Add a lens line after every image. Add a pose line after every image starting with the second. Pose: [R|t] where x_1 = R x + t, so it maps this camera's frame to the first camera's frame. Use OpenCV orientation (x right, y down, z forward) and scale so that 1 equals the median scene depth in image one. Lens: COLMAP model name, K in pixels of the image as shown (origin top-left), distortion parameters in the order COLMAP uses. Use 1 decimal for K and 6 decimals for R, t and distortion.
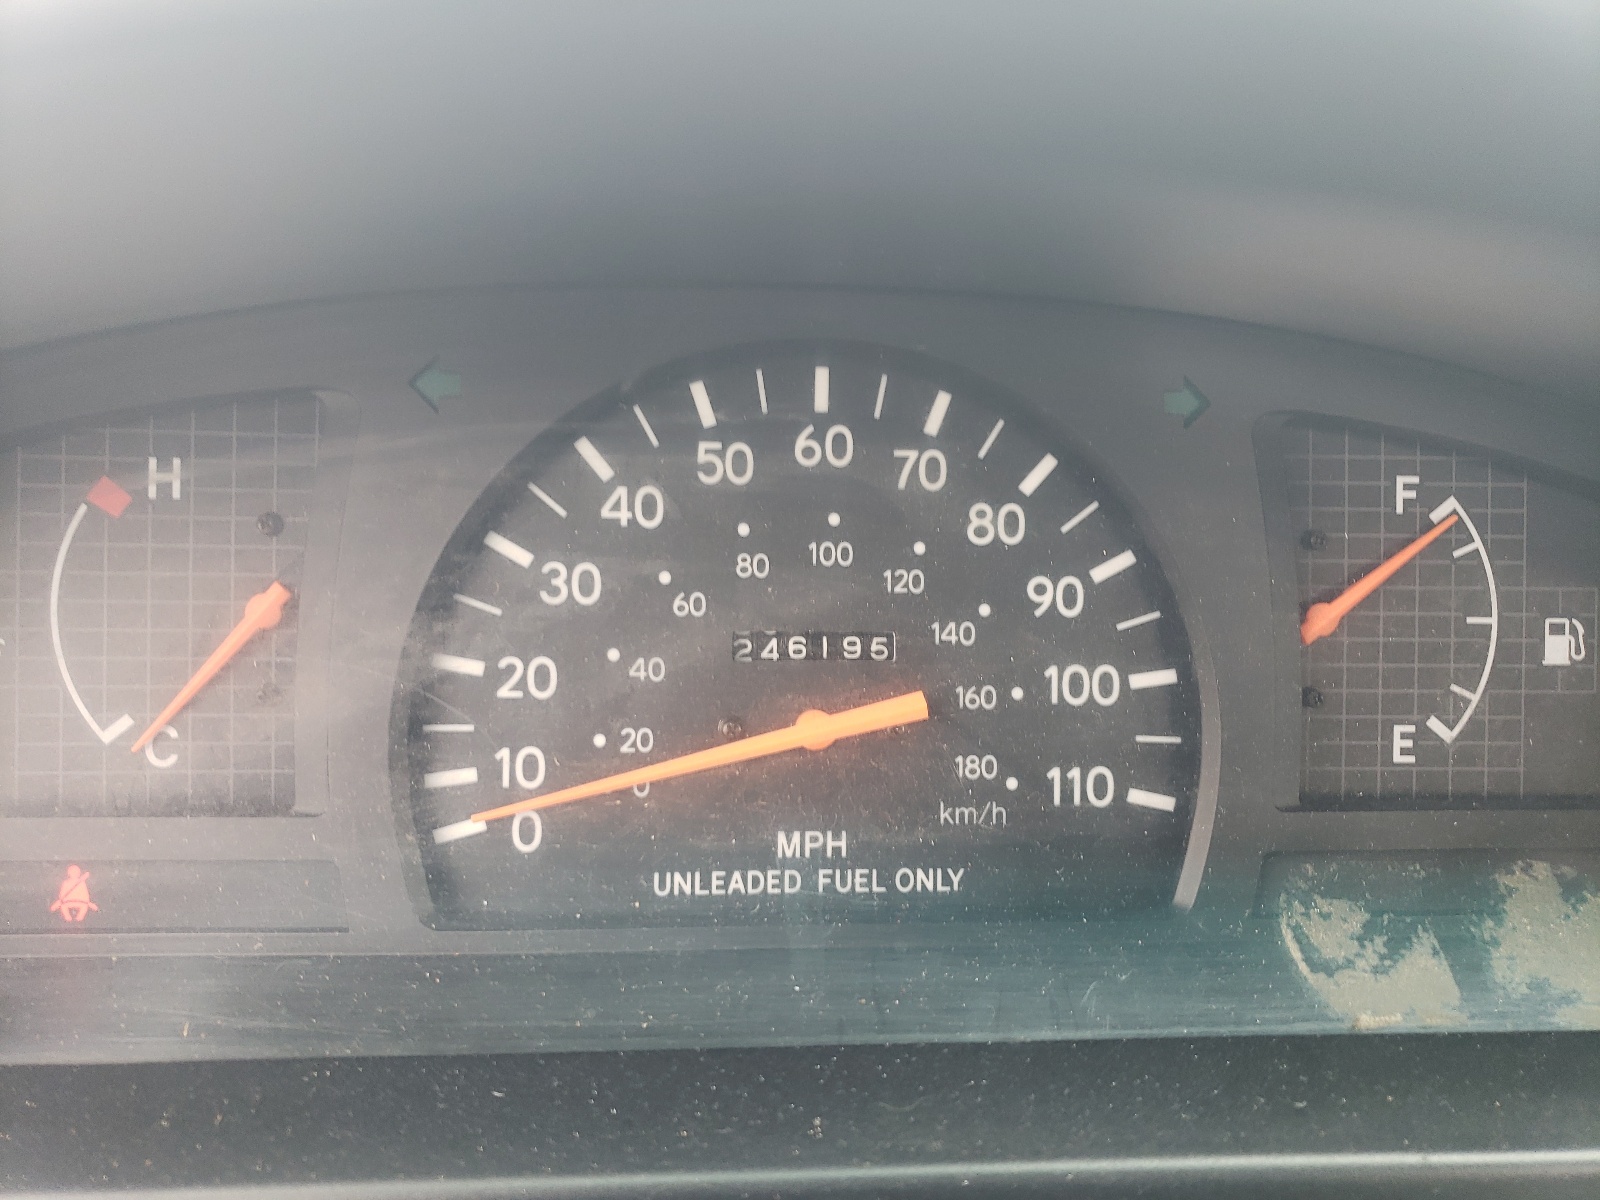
lens RADIAL K [[1217.9, 0, 802.0], [0, 1217.9, 603.0], [0, 0, 1]] dist [-0.005501, -0.006132]
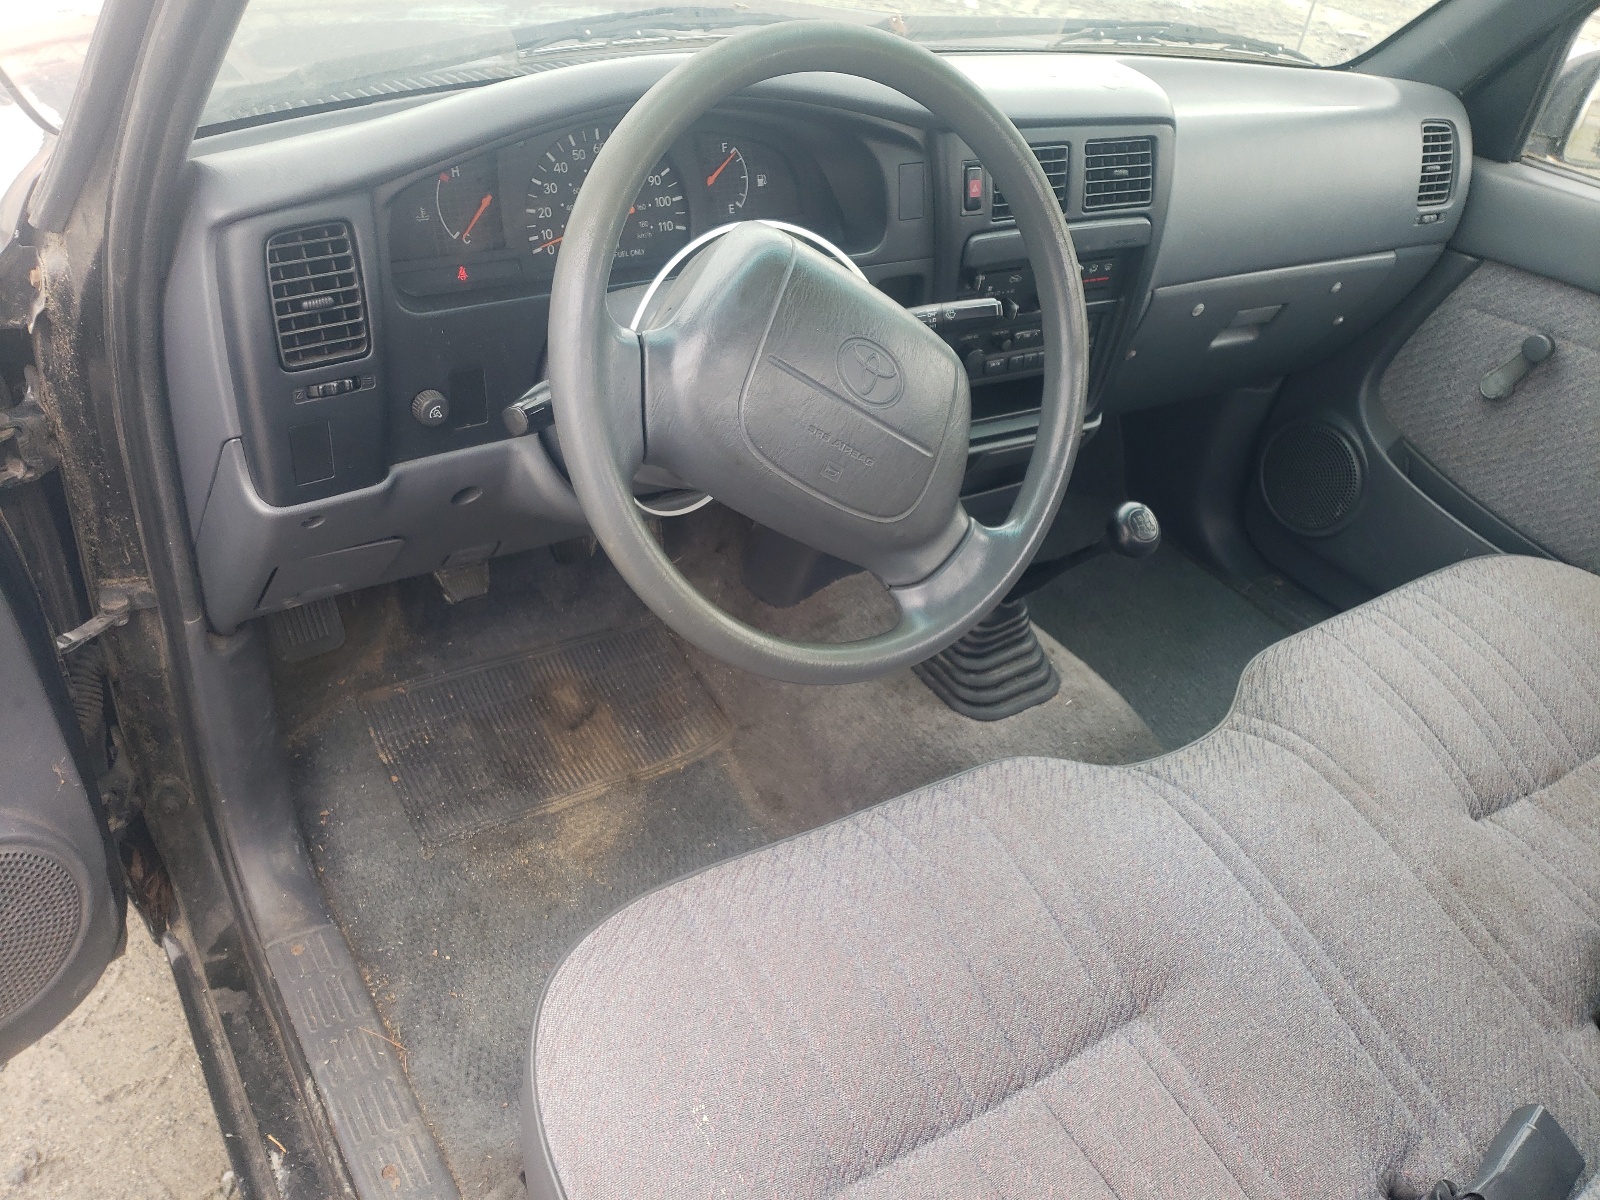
lens RADIAL K [[1217.9, 0, 801.2], [0, 1217.9, 598.2], [0, 0, 1]] dist [-0.005501, -0.006132]
pose [[0.864335, -0.247921, 0.437562, -1.591603], [0.111681, 0.942944, 0.313661, 0.095713], [-0.490360, -0.222241, 0.842708, -3.204410]]
